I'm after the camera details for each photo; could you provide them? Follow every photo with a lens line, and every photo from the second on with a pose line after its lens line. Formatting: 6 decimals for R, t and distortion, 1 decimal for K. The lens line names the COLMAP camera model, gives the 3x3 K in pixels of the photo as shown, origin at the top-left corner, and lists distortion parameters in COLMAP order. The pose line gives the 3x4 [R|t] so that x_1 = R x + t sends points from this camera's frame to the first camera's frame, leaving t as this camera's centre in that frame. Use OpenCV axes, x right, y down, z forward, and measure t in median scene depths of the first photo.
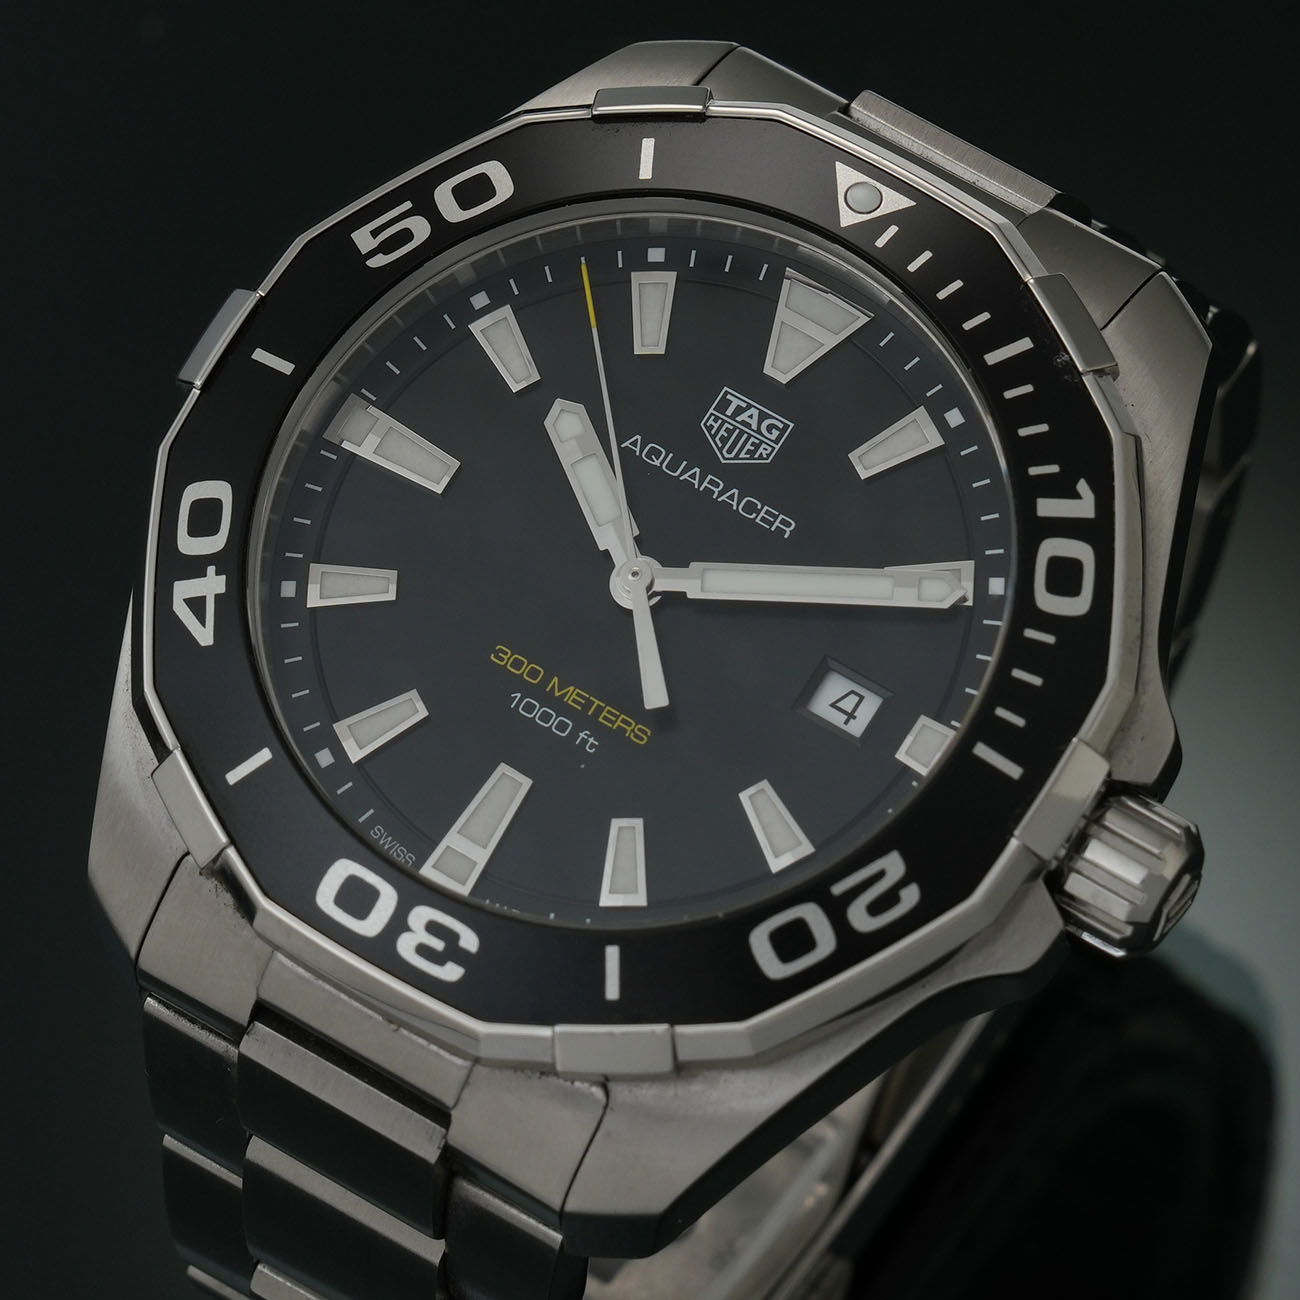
lens RADIAL K [[8525.1, 0, 650.0], [0, 8525.1, 650.0], [0, 0, 1]] dist [-2.082398, -28.096872]
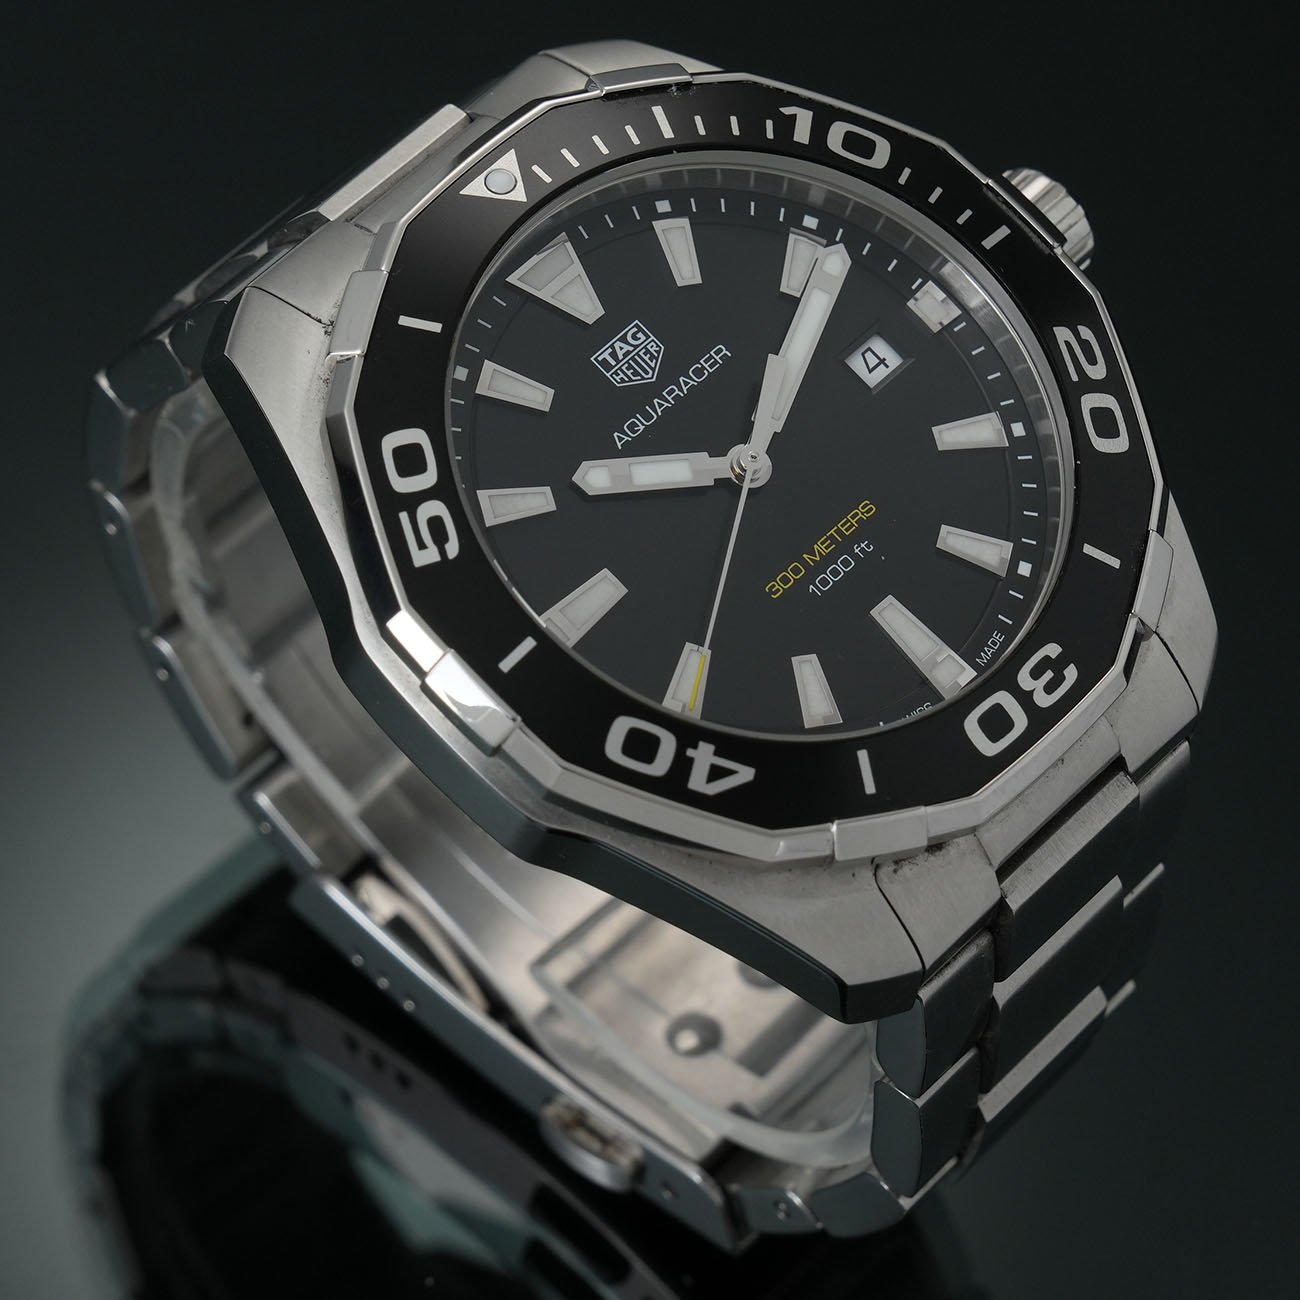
lens RADIAL K [[8525.1, 0, 650.0], [0, 8525.1, 650.0], [0, 0, 1]] dist [-2.082398, -28.096872]
pose [[0.152748, -0.810194, 0.565909, -0.696237], [0.800319, 0.437357, 0.410131, -0.494642], [-0.579791, 0.390261, 0.715220, 0.165958]]
